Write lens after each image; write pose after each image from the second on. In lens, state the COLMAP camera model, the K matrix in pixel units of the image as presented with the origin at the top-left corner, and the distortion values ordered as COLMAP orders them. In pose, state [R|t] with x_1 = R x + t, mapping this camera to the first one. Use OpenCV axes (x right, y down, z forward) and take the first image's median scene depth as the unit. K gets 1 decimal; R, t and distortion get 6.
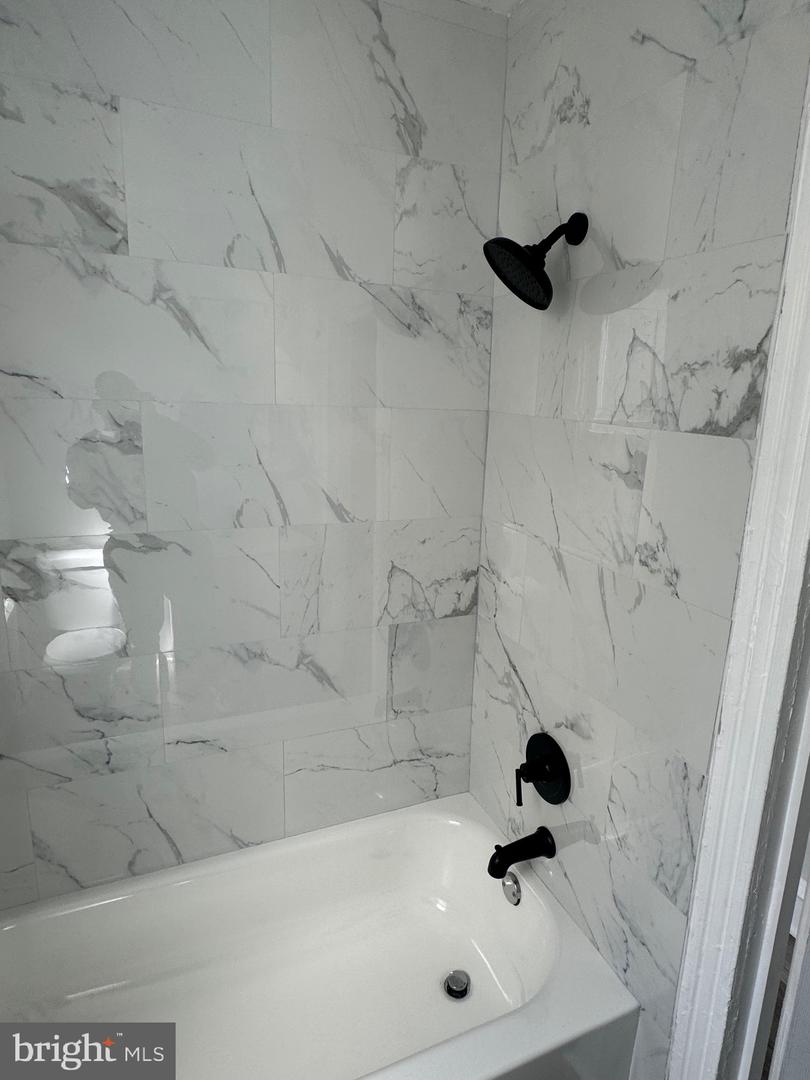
lens RADIAL K [[608.1, 0, 405.0], [0, 608.1, 540.0], [0, 0, 1]] dist [-0.002143, 0.000949]
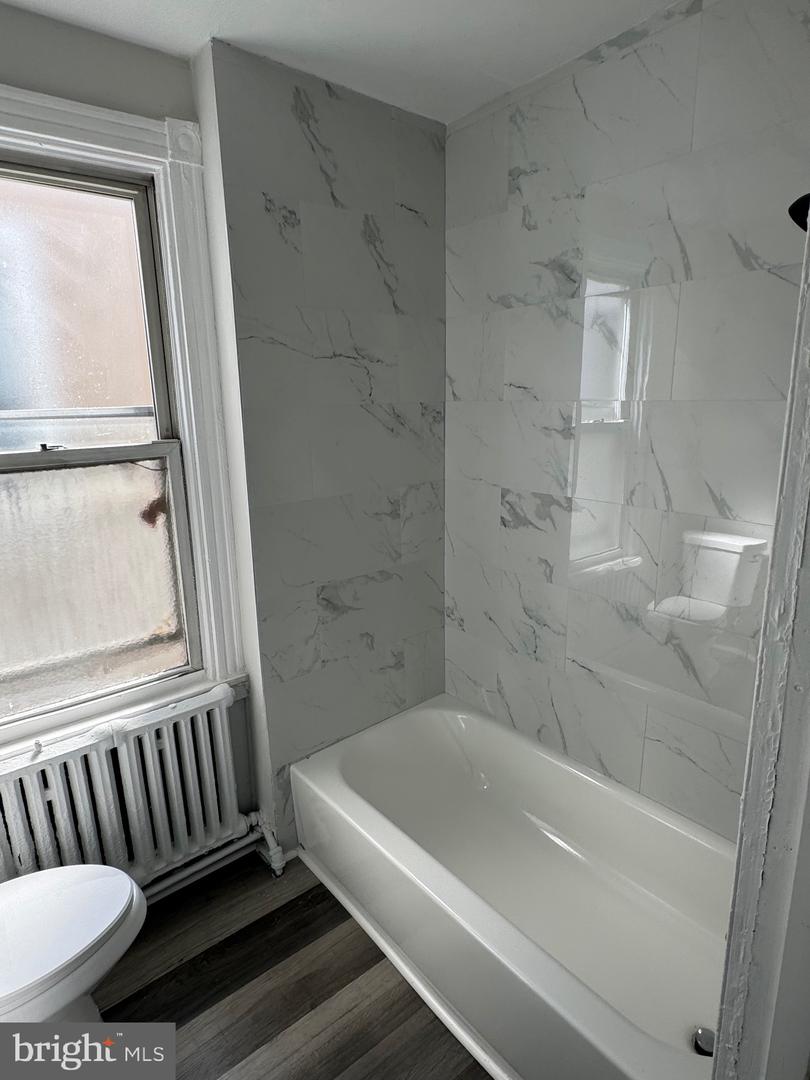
lens RADIAL K [[608.1, 0, 405.0], [0, 608.1, 540.0], [0, 0, 1]] dist [-0.002143, 0.000949]
pose [[0.271789, 0.189167, -0.943582, 0.794360], [-0.185937, 0.972338, 0.141375, -0.043135], [0.944224, 0.137022, 0.299444, 0.252992]]
